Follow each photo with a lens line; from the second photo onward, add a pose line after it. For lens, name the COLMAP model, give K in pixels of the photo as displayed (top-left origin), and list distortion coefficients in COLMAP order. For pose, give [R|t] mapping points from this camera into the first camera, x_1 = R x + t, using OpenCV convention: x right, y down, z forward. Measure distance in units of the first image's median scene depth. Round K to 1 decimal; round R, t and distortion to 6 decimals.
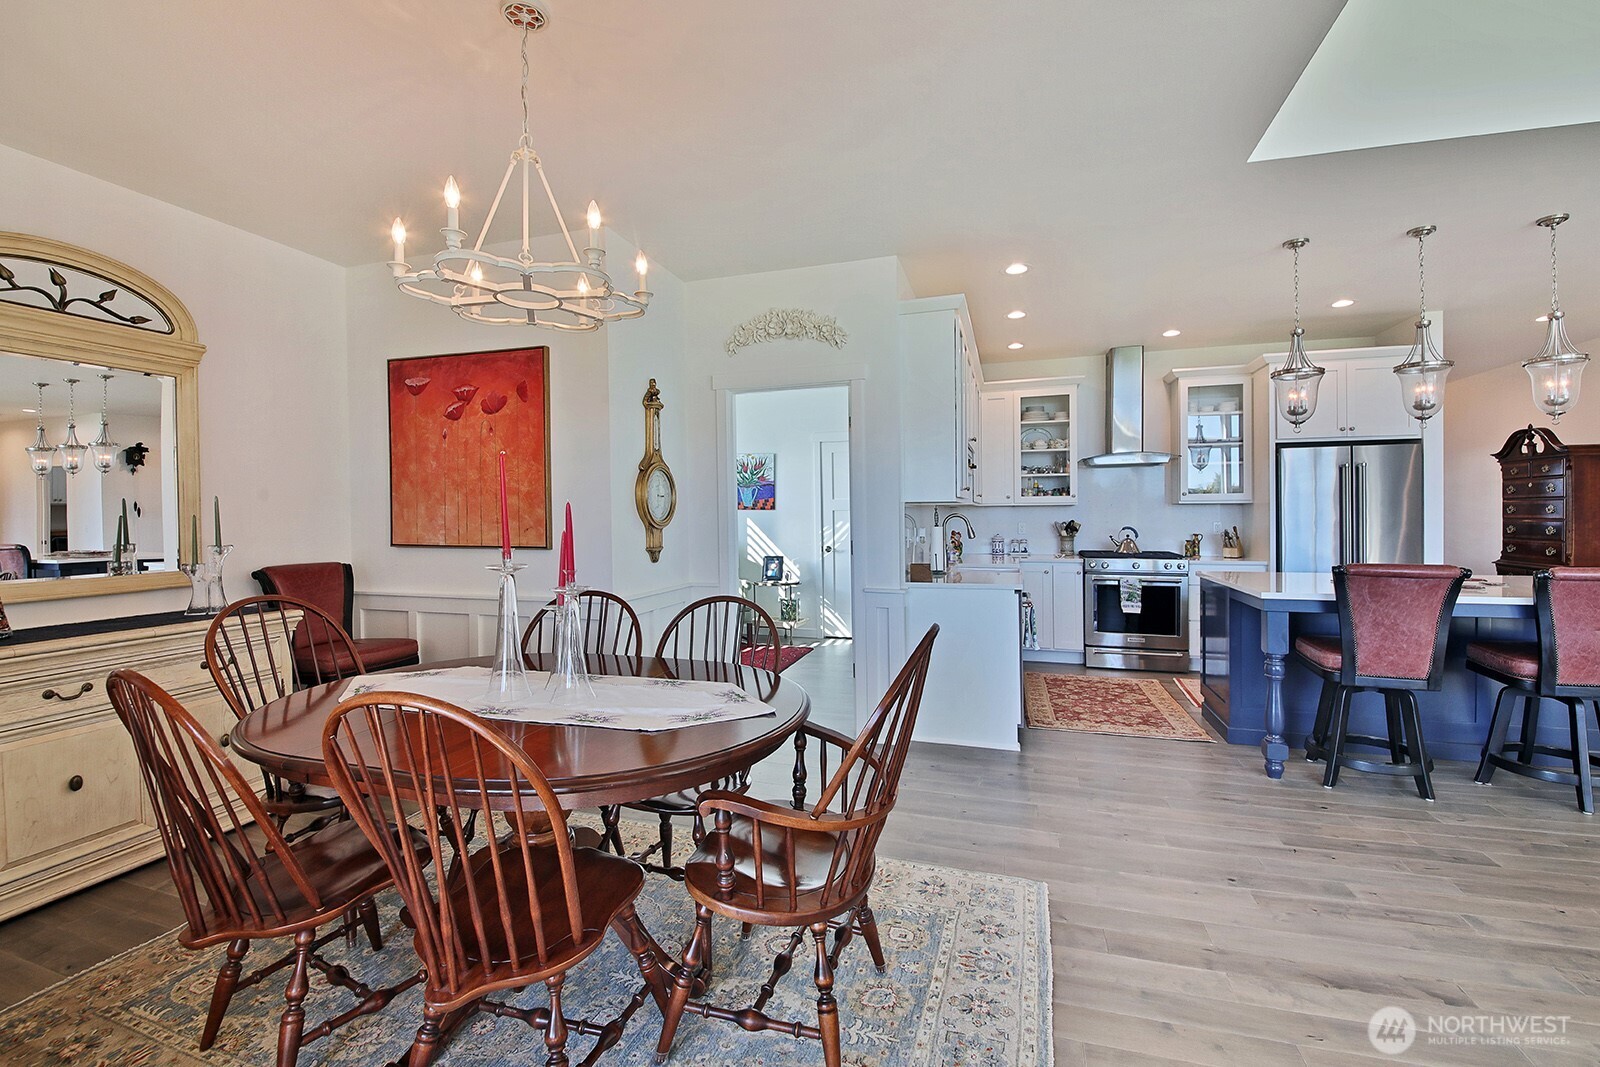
lens RADIAL K [[680.9, 0, 806.1], [0, 680.9, 518.3], [0, 0, 1]] dist [-0.010959, -0.000972]
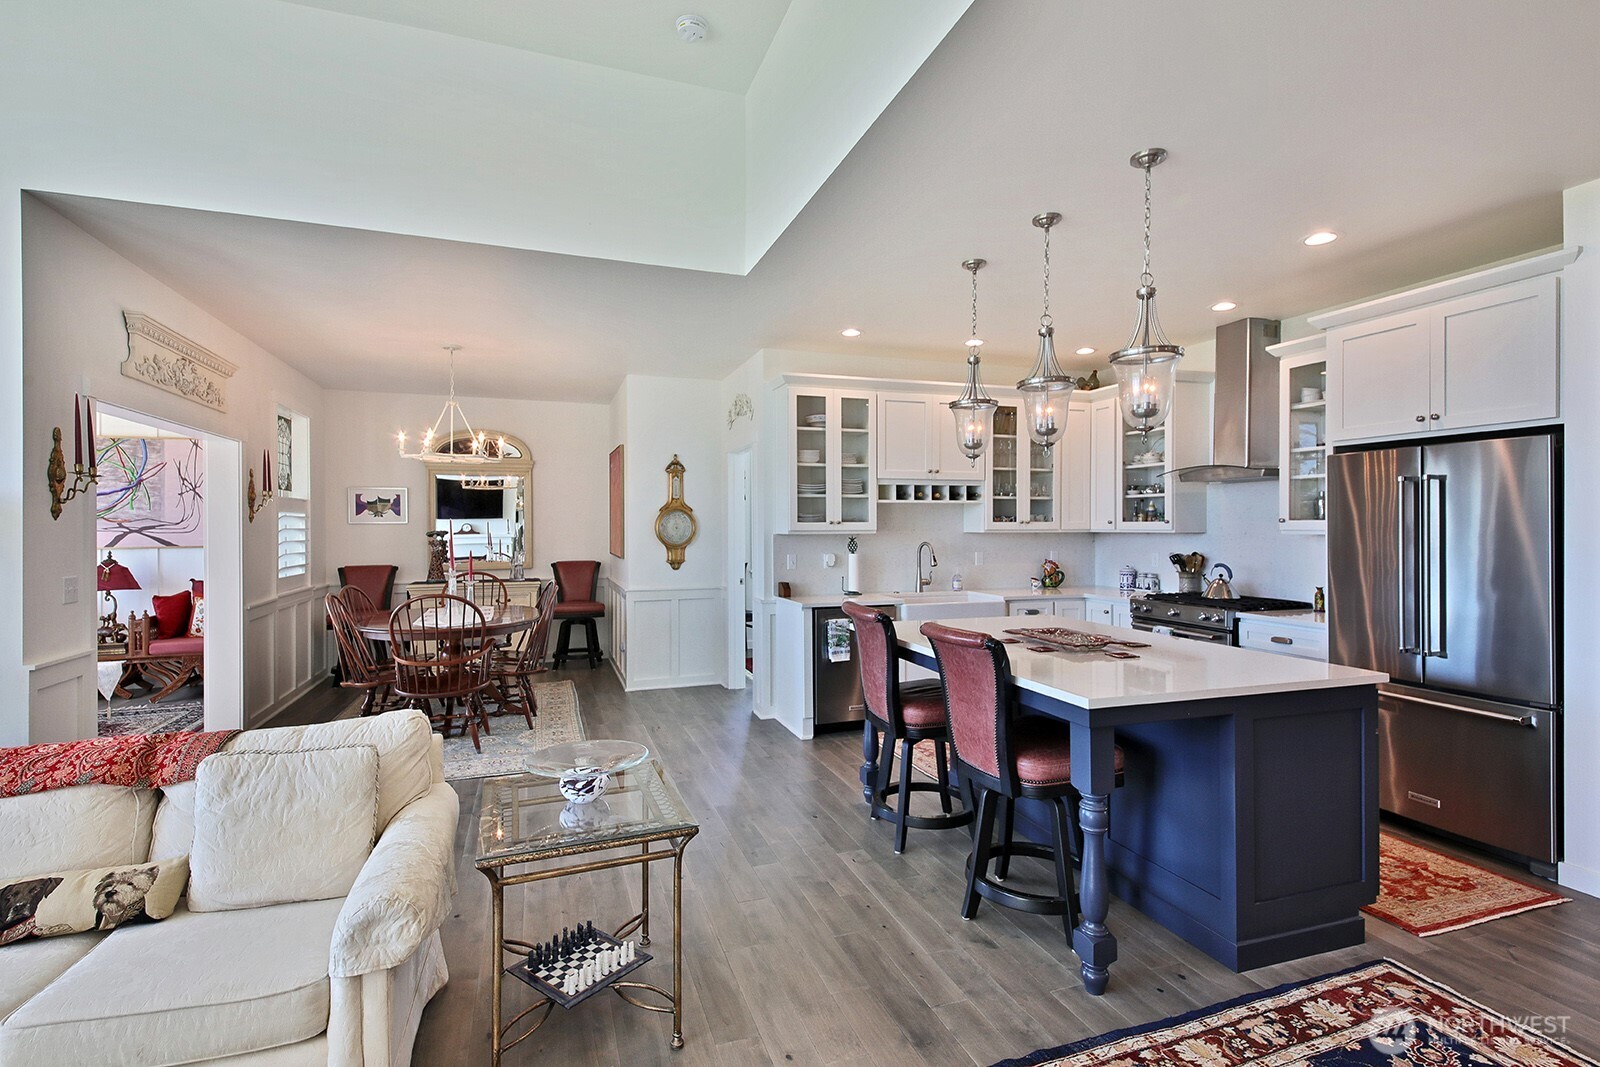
lens RADIAL K [[741.4, 0, 820.9], [0, 741.4, 531.1], [0, 0, 1]] dist [0.017348, -0.006343]
pose [[0.607150, 0.012115, -0.794495, 1.343820], [-0.007026, 0.999927, 0.009879, -0.044549], [0.794556, -0.000416, 0.607191, 0.213719]]
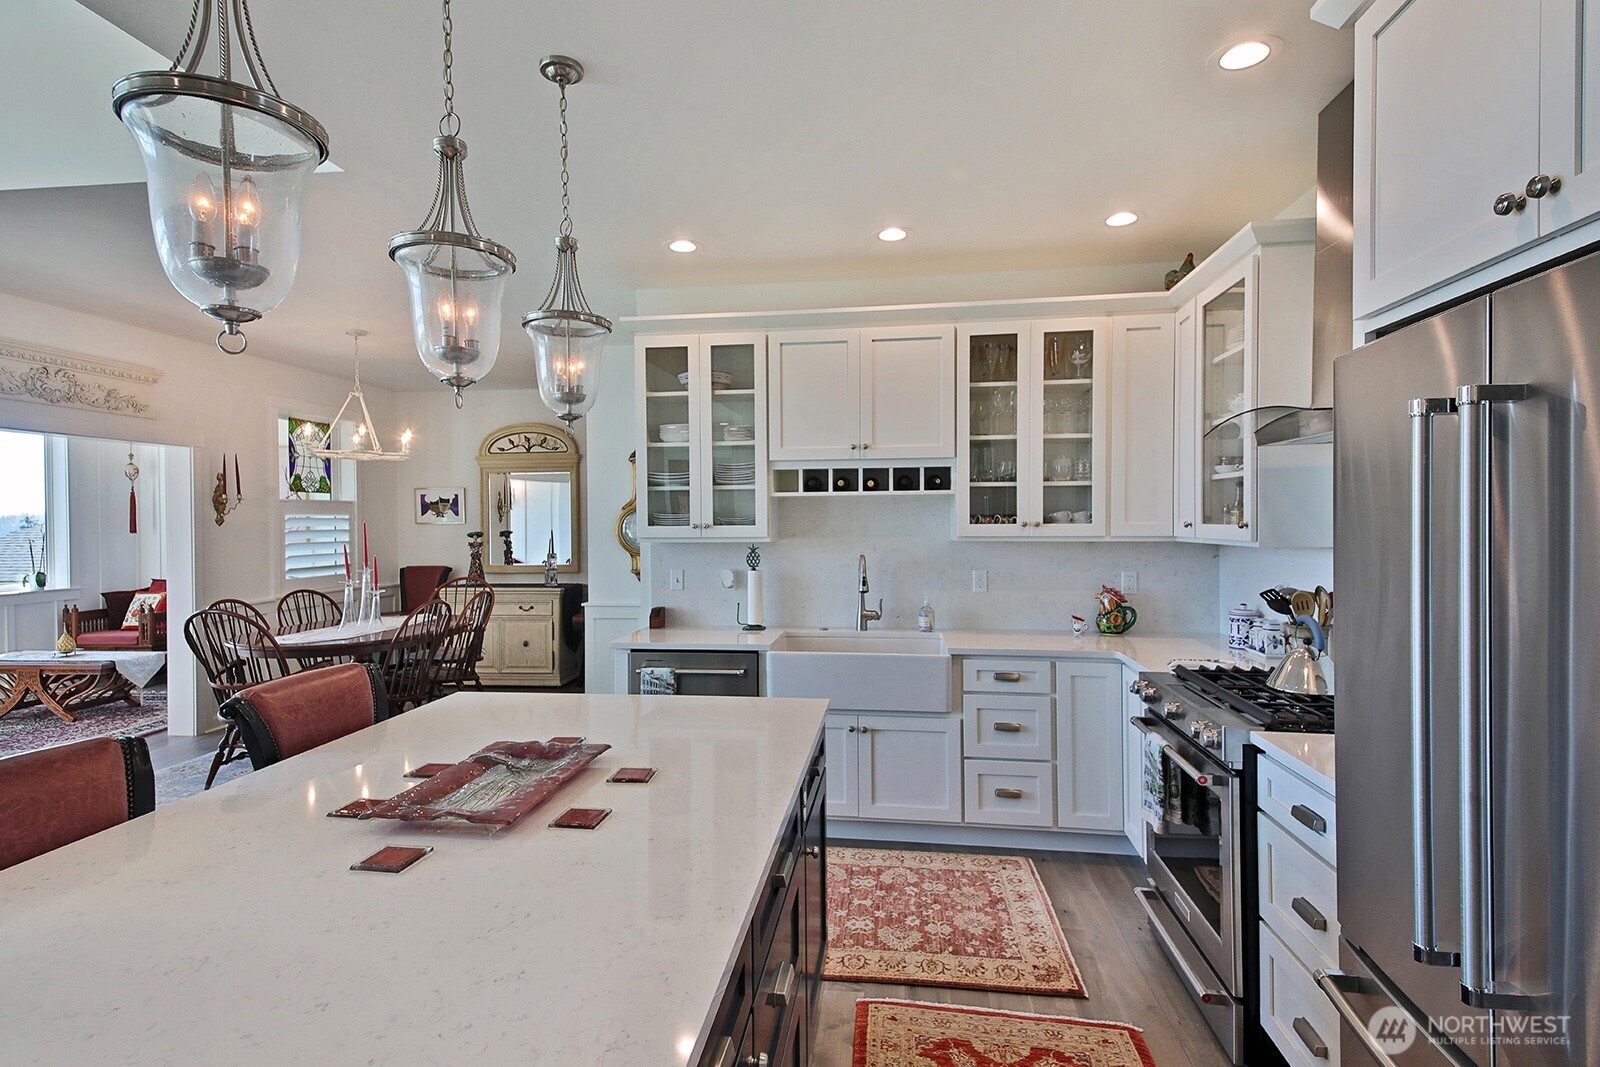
lens RADIAL K [[806.7, 0, 819.7], [0, 806.7, 532.0], [0, 0, 1]] dist [0.039516, -0.013774]
pose [[0.174621, 0.022207, -0.984385, 1.321854], [-0.001593, 0.999751, 0.022271, -0.063234], [0.984634, -0.002320, 0.174613, 1.047441]]
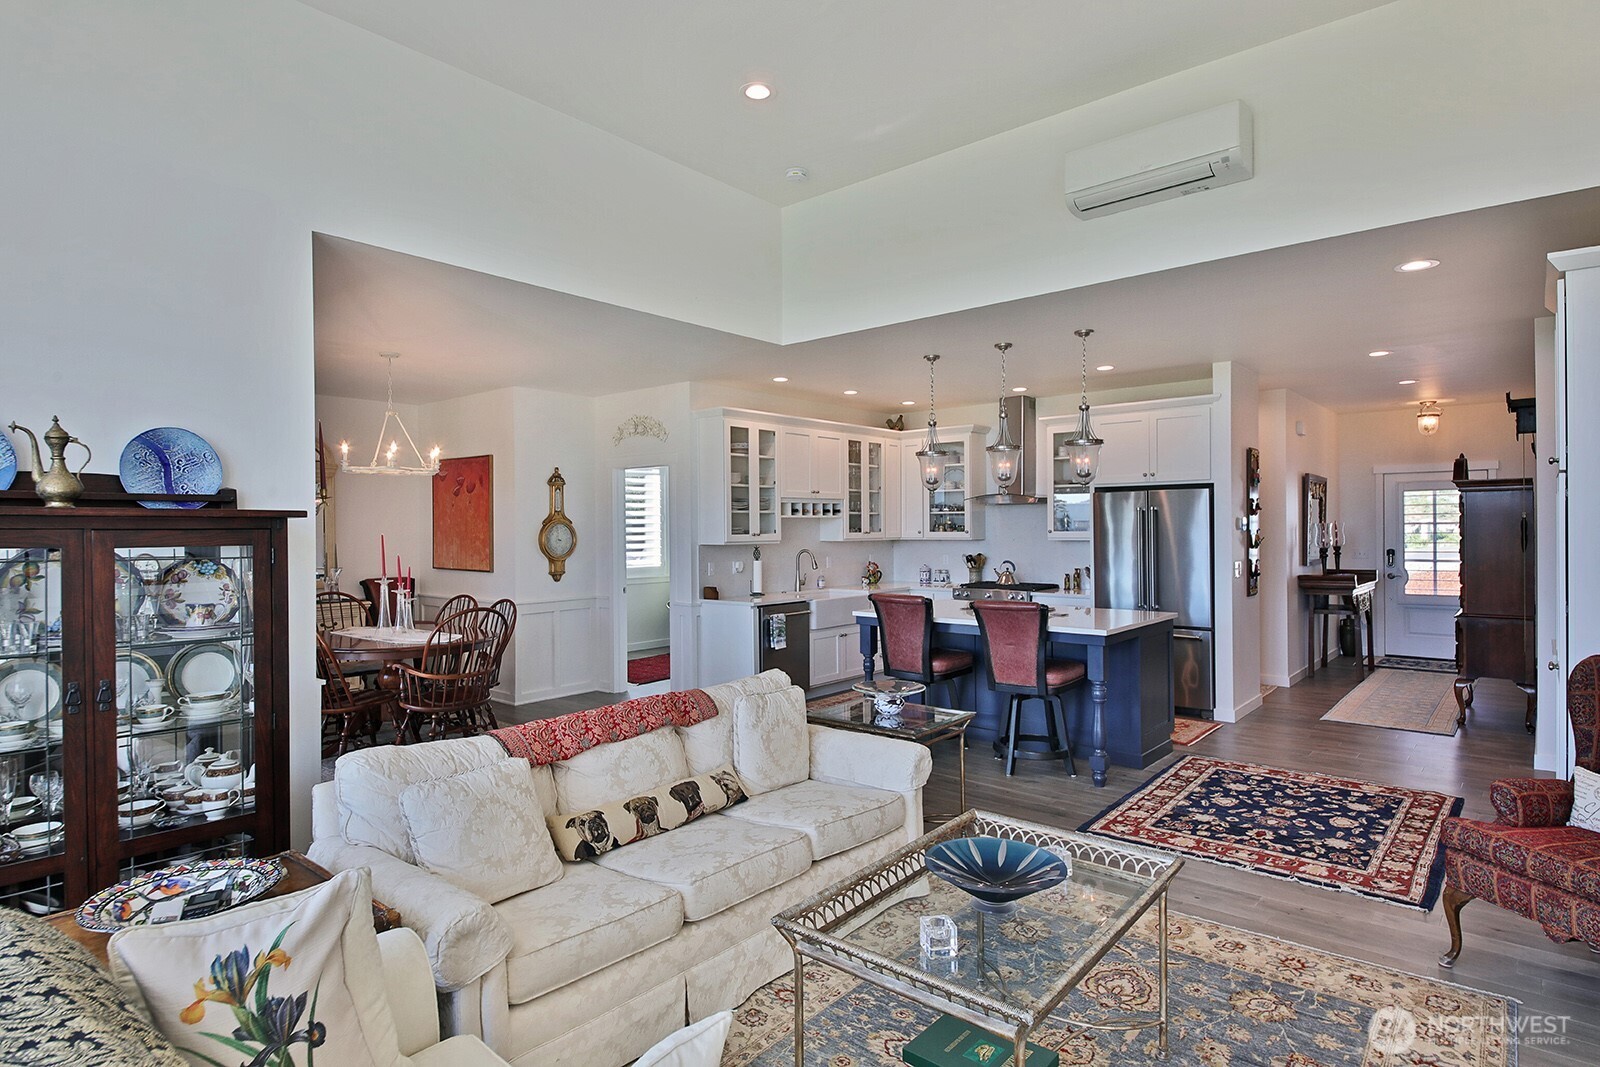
lens RADIAL K [[823.4, 0, 808.8], [0, 823.4, 542.1], [0, 0, 1]] dist [0.030016, -0.002296]
pose [[0.922525, 0.007309, -0.385869, 1.075614], [-0.002025, 0.999899, 0.014100, -0.055901], [0.385933, -0.012226, 0.922446, -0.577544]]
